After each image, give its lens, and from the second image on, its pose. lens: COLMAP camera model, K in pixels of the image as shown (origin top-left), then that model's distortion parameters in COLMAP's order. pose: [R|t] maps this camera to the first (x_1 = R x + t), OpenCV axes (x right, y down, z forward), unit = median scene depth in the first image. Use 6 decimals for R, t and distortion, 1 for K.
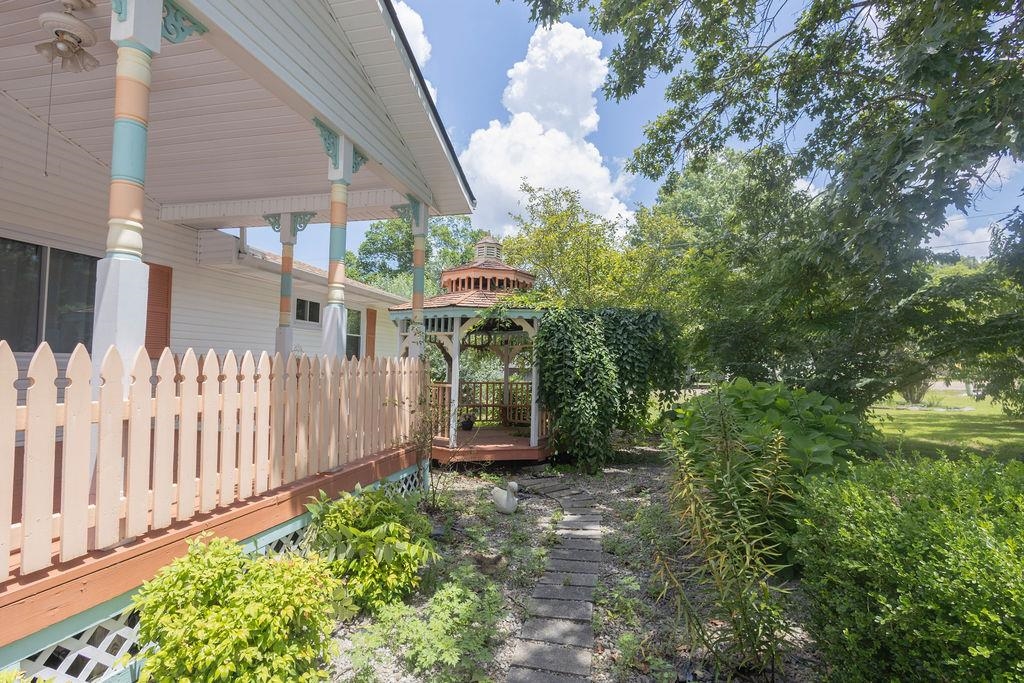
lens RADIAL K [[481.2, 0, 512.1], [0, 481.2, 344.3], [0, 0, 1]] dist [-0.000844, -0.000176]
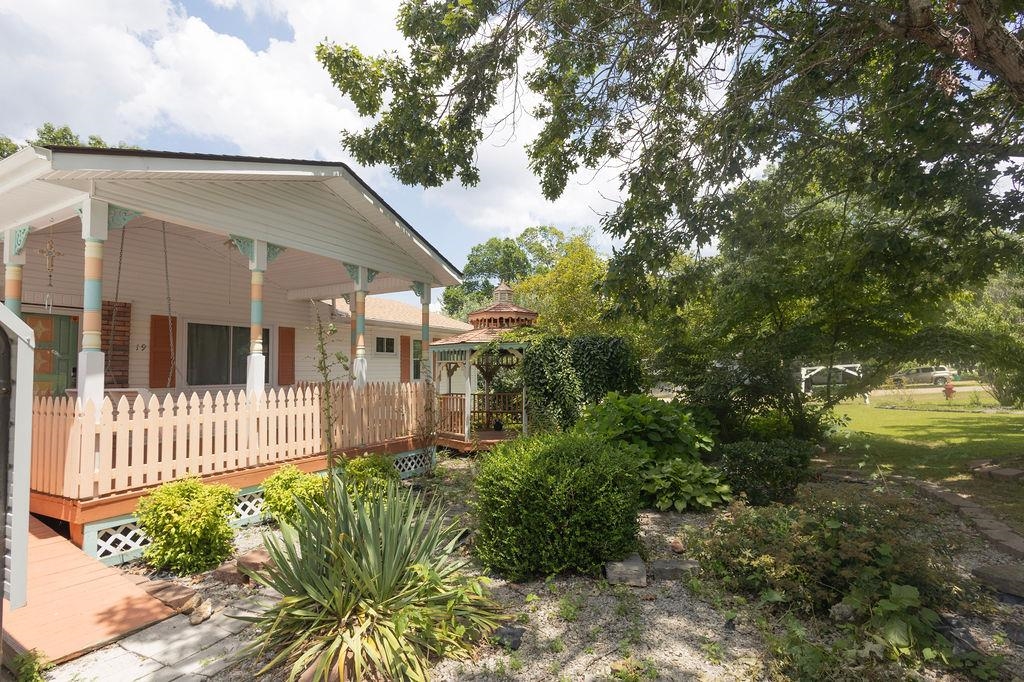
lens RADIAL K [[502.4, 0, 512.0], [0, 502.4, 341.0], [0, 0, 1]] dist [-0.000947, -0.000017]
pose [[0.965099, -0.044050, -0.258153, 0.701822], [0.040167, 0.998987, -0.020300, -0.083378], [0.258785, 0.009223, 0.965891, -0.718964]]
